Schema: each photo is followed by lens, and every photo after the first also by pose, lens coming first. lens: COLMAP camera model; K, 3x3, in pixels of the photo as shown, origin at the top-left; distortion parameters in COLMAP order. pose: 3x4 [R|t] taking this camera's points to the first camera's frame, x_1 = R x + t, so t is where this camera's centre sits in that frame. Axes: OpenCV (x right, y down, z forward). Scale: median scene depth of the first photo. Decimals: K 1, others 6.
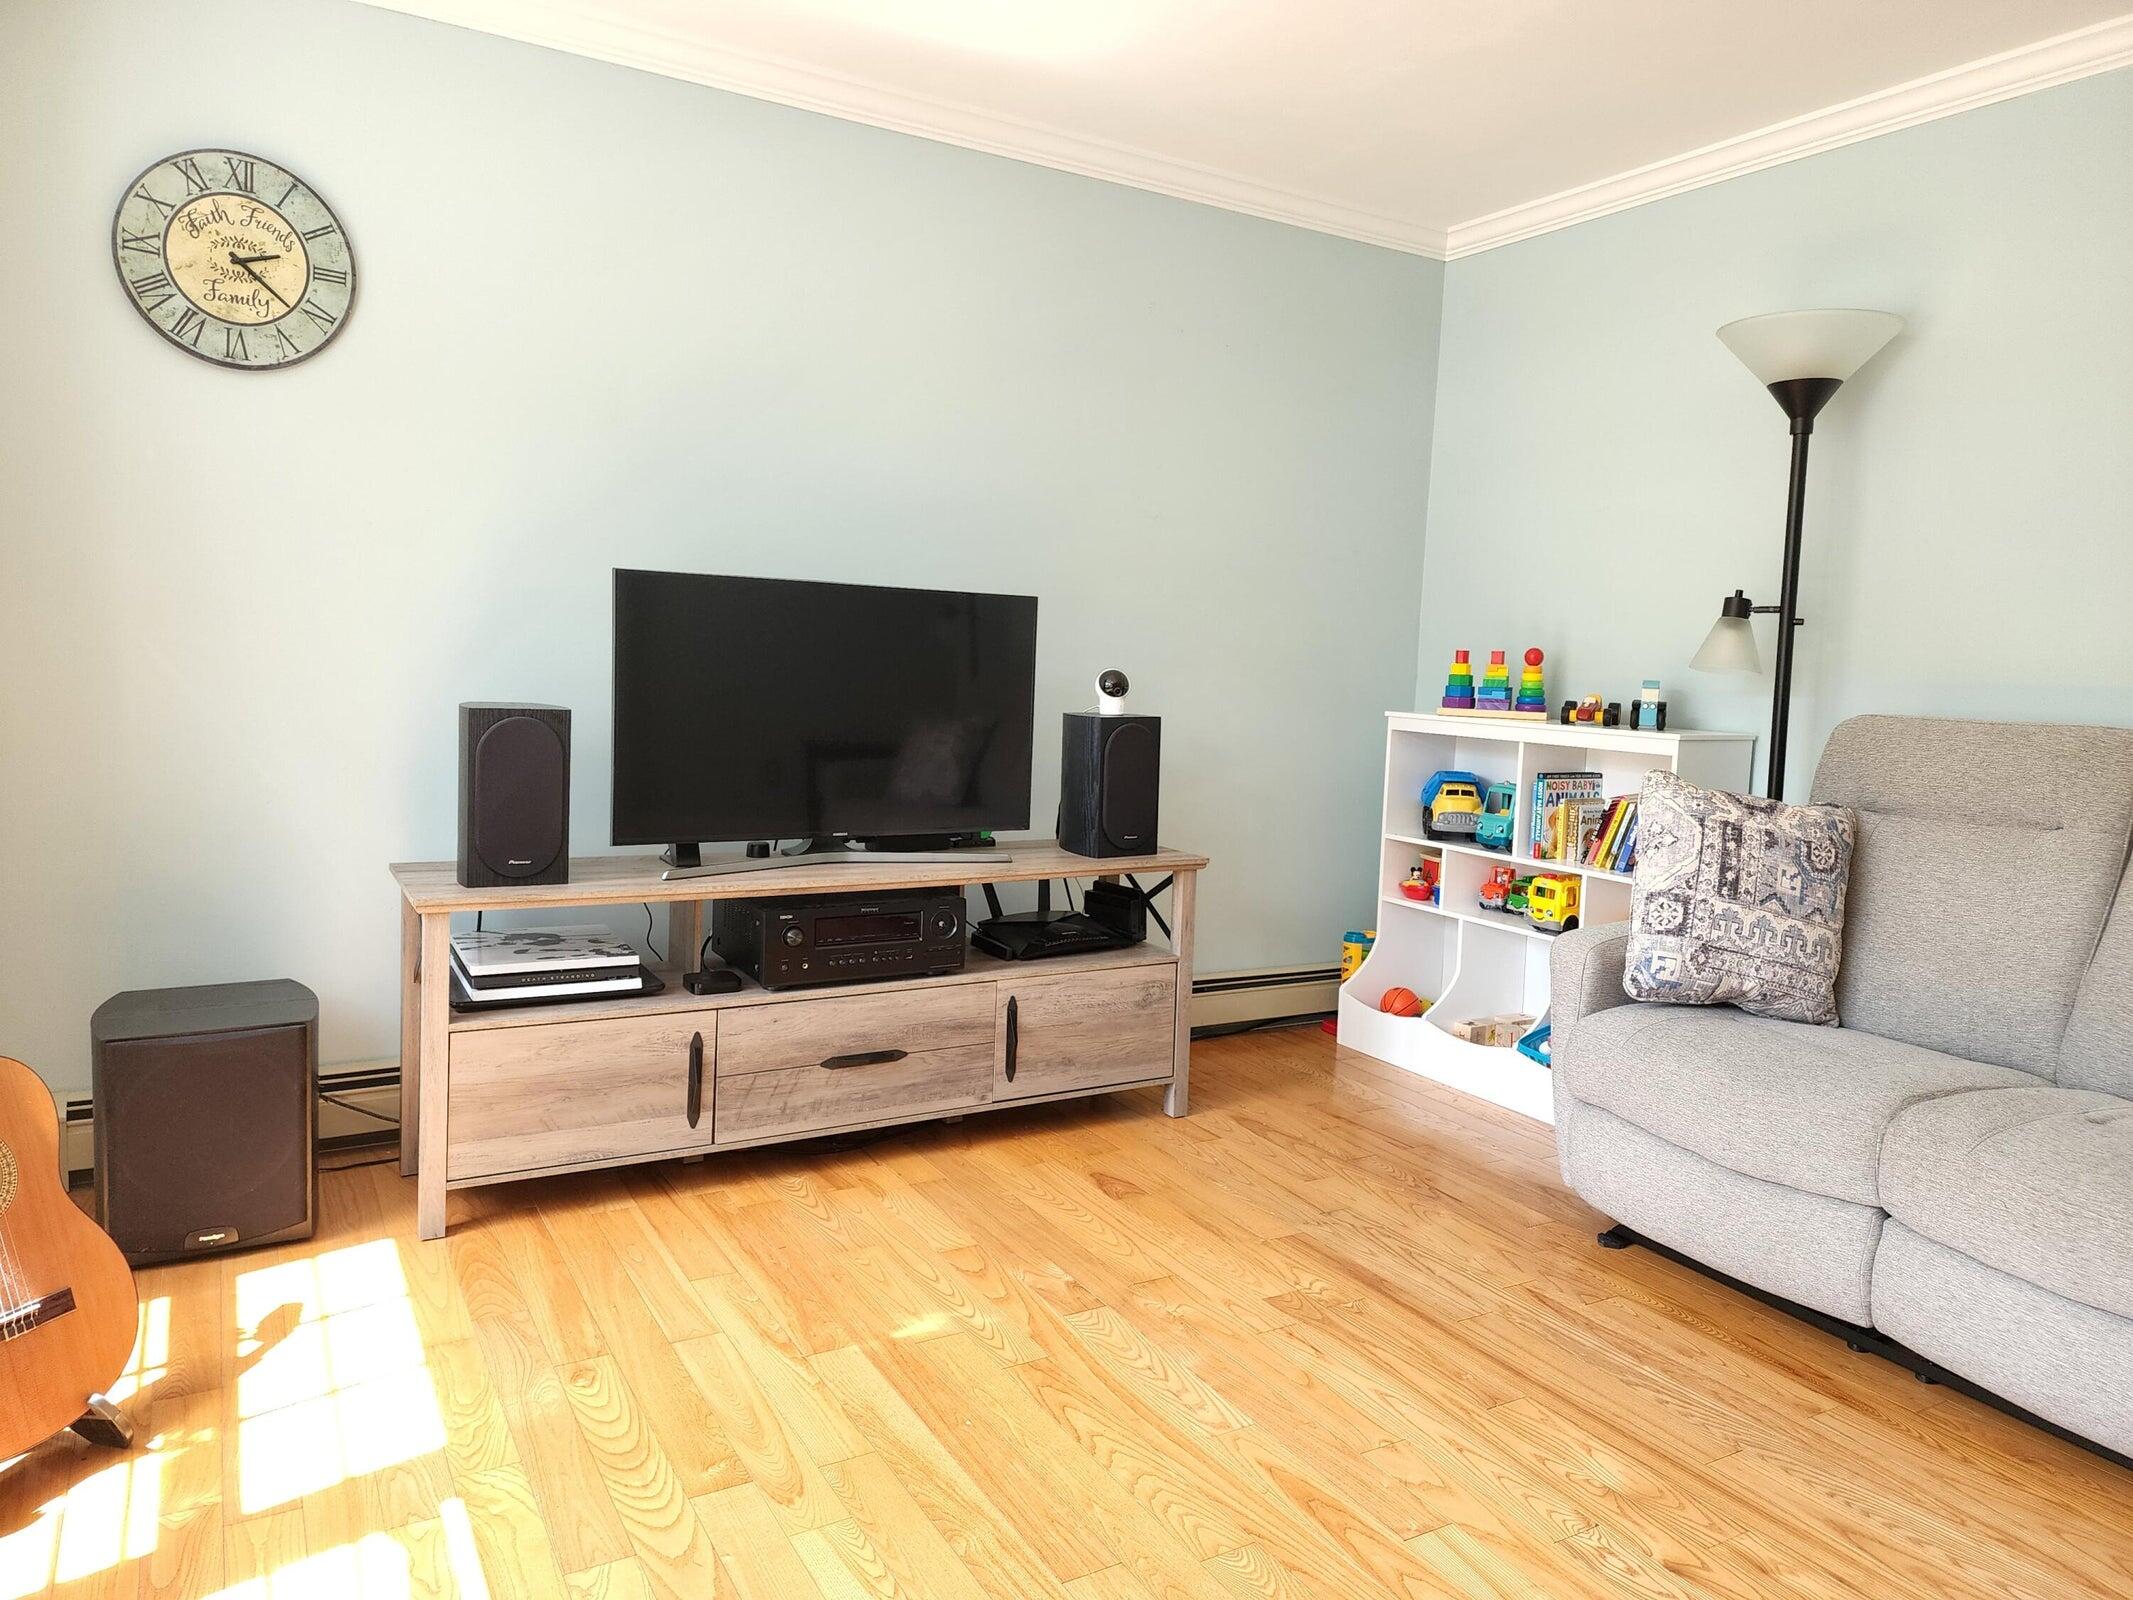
lens RADIAL K [[1425.2, 0, 1062.0], [0, 1425.2, 721.3], [0, 0, 1]] dist [0.111776, -0.127152]
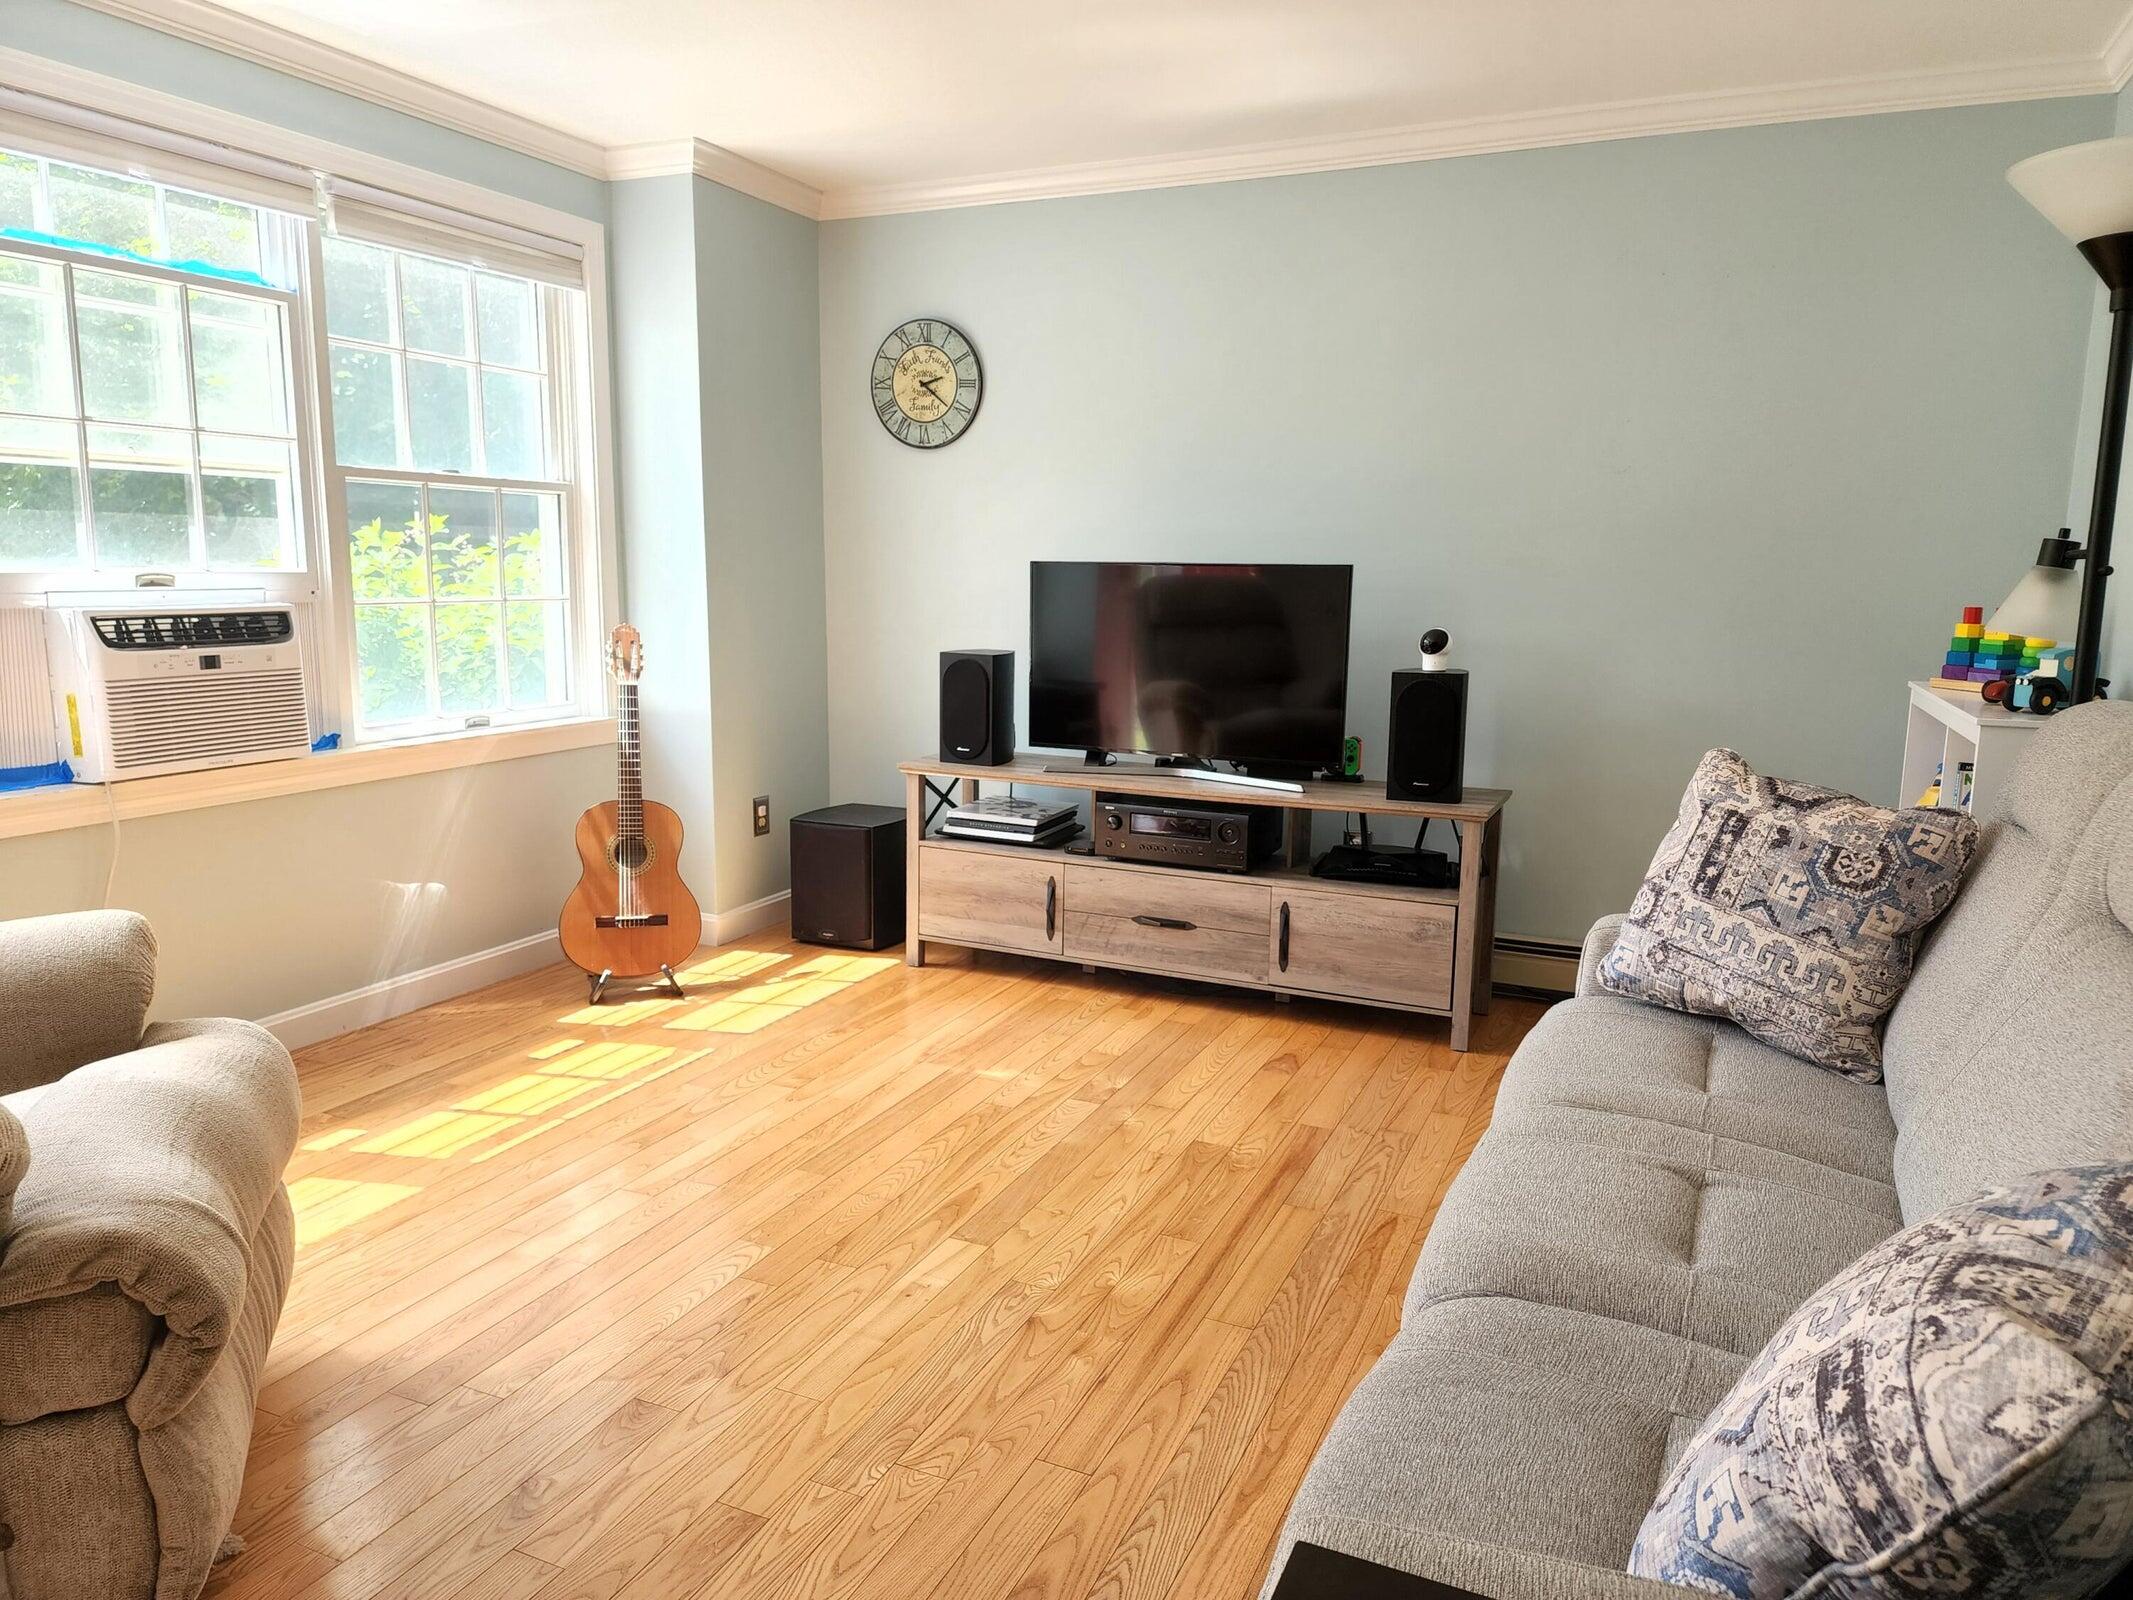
lens RADIAL K [[1425.2, 0, 1062.0], [0, 1425.2, 721.3], [0, 0, 1]] dist [0.111776, -0.127152]
pose [[0.573891, 0.060184, -0.816717, 0.929490], [-0.033397, 0.998186, 0.050089, -0.014204], [0.818251, -0.001470, 0.574860, 0.176464]]
